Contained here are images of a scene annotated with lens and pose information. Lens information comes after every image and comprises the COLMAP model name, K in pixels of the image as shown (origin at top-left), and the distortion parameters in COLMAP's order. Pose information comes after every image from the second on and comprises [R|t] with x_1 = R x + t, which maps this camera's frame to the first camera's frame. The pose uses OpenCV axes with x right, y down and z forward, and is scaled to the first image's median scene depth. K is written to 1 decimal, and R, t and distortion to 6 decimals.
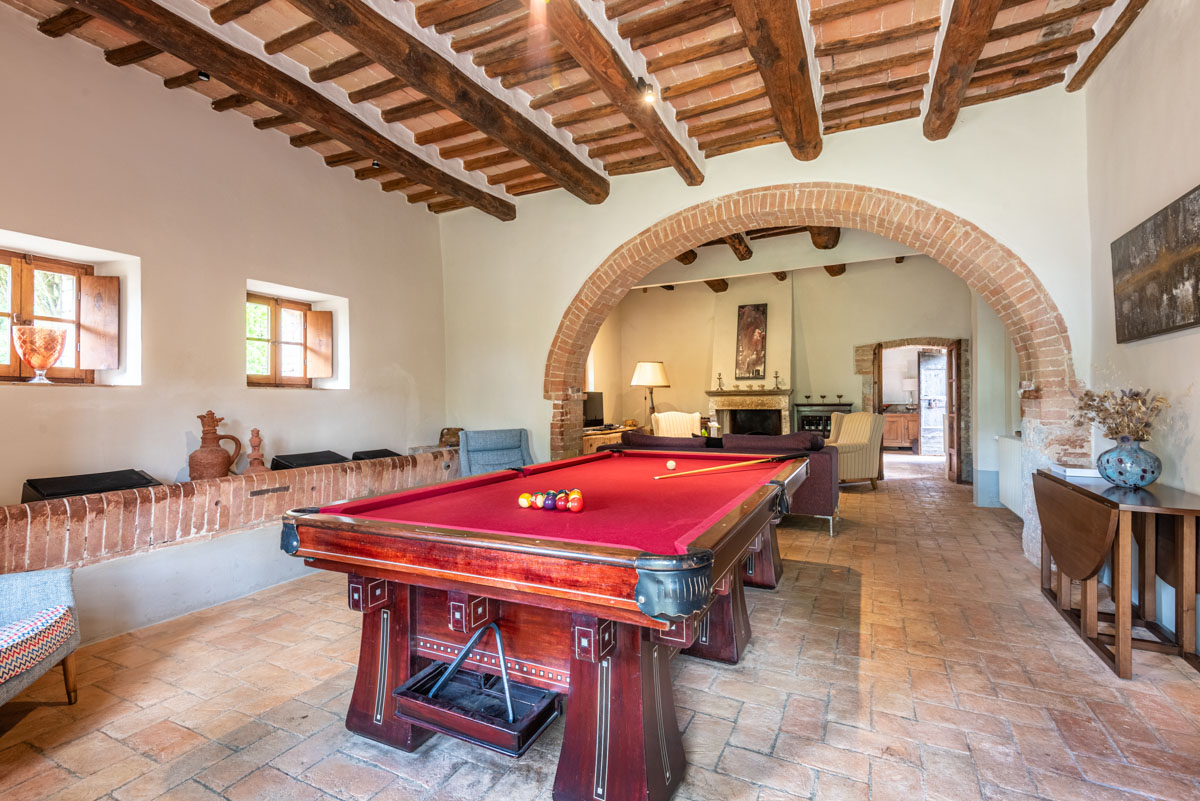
lens RADIAL K [[546.6, 0, 602.0], [0, 546.6, 389.2], [0, 0, 1]] dist [-0.003466, -0.003728]
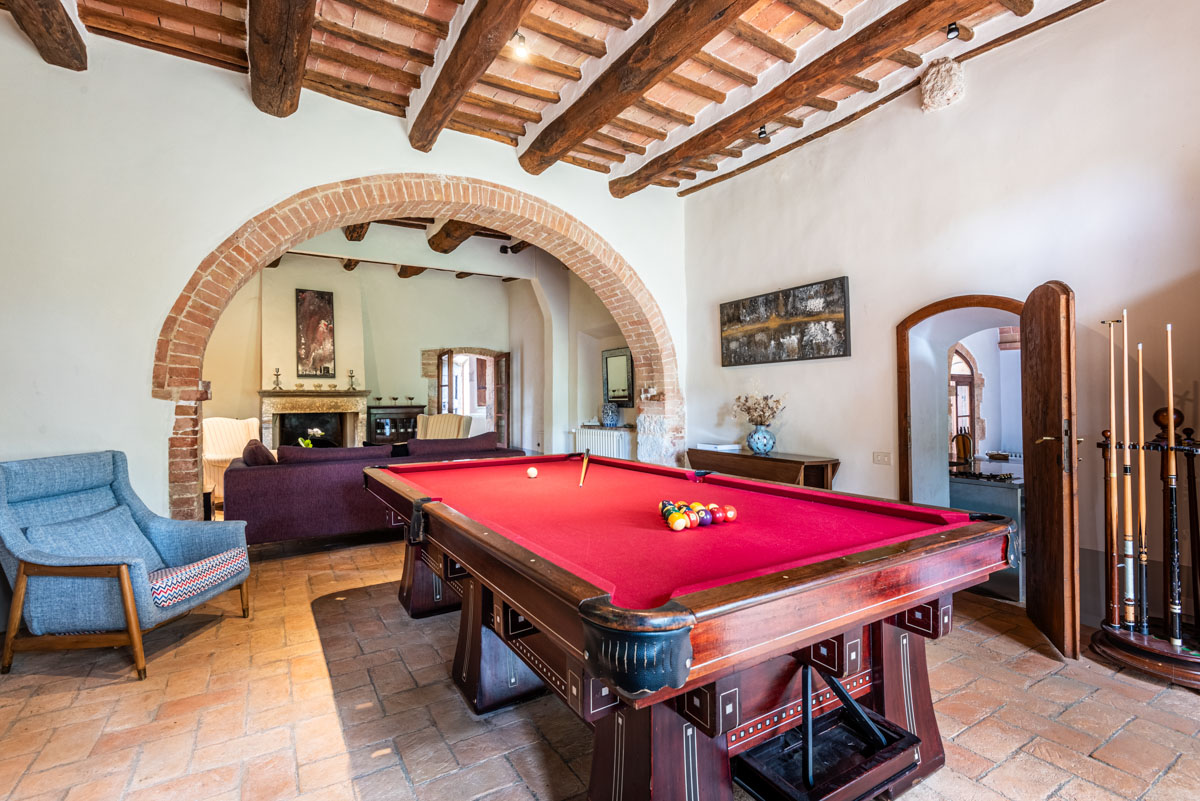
lens RADIAL K [[546.6, 0, 599.0], [0, 546.6, 390.0], [0, 0, 1]] dist [-0.003466, -0.003728]
pose [[0.509779, 0.022169, 0.860020, -0.372012], [-0.017745, 0.999726, -0.015252, 0.009624], [-0.860123, -0.007486, 0.510033, 0.286811]]
